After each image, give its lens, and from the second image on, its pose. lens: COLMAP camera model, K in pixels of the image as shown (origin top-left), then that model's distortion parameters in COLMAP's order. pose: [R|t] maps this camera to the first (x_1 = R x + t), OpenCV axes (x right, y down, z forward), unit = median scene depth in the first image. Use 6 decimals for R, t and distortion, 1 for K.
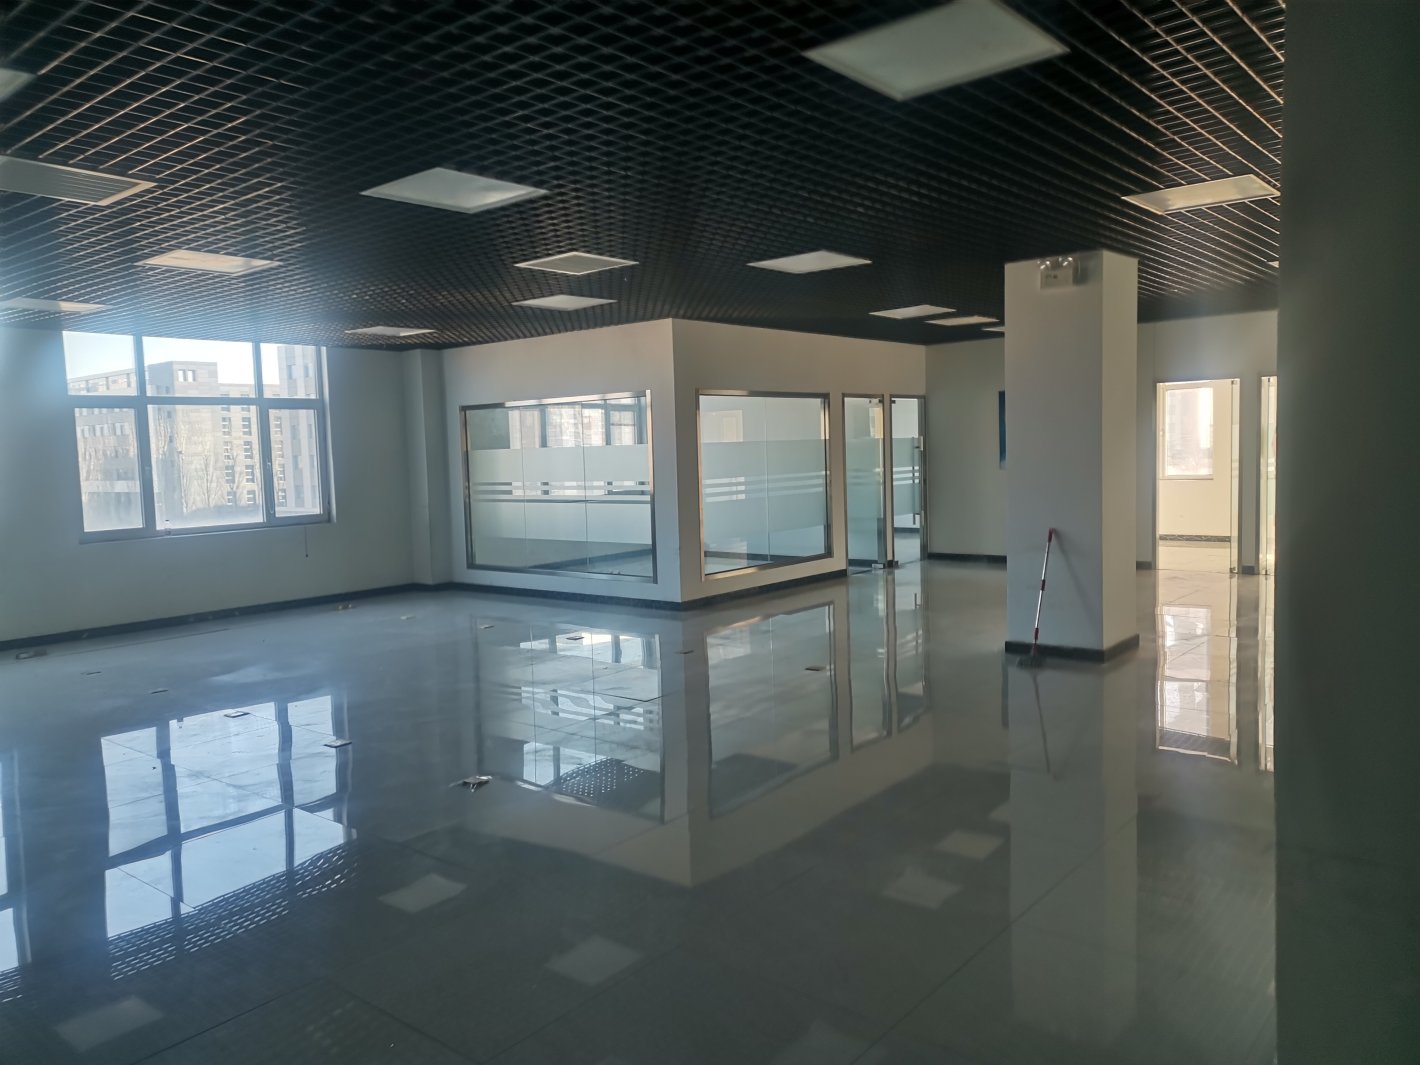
lens RADIAL K [[1061.2, 0, 706.4], [0, 1061.2, 531.0], [0, 0, 1]] dist [0.039998, -0.005623]
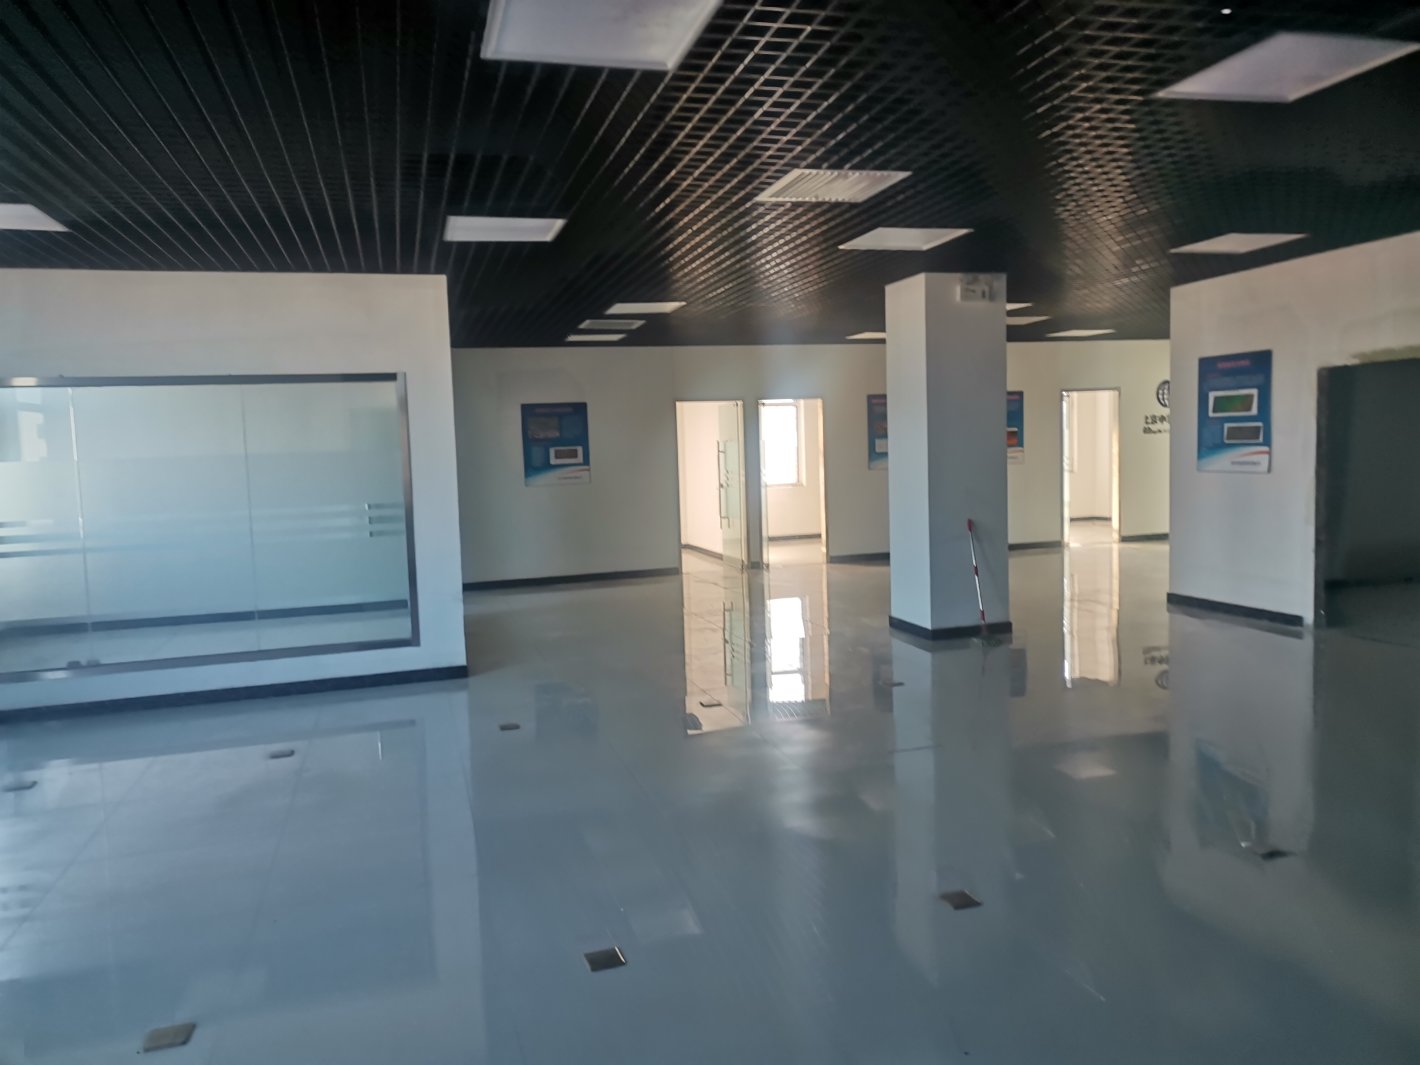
lens RADIAL K [[1061.2, 0, 708.2], [0, 1061.2, 535.8], [0, 0, 1]] dist [0.039998, -0.005623]
pose [[0.576059, -0.058121, 0.815339, -0.506411], [0.085653, 0.996270, 0.010502, -0.014101], [-0.812908, 0.063787, 0.578888, 0.405437]]
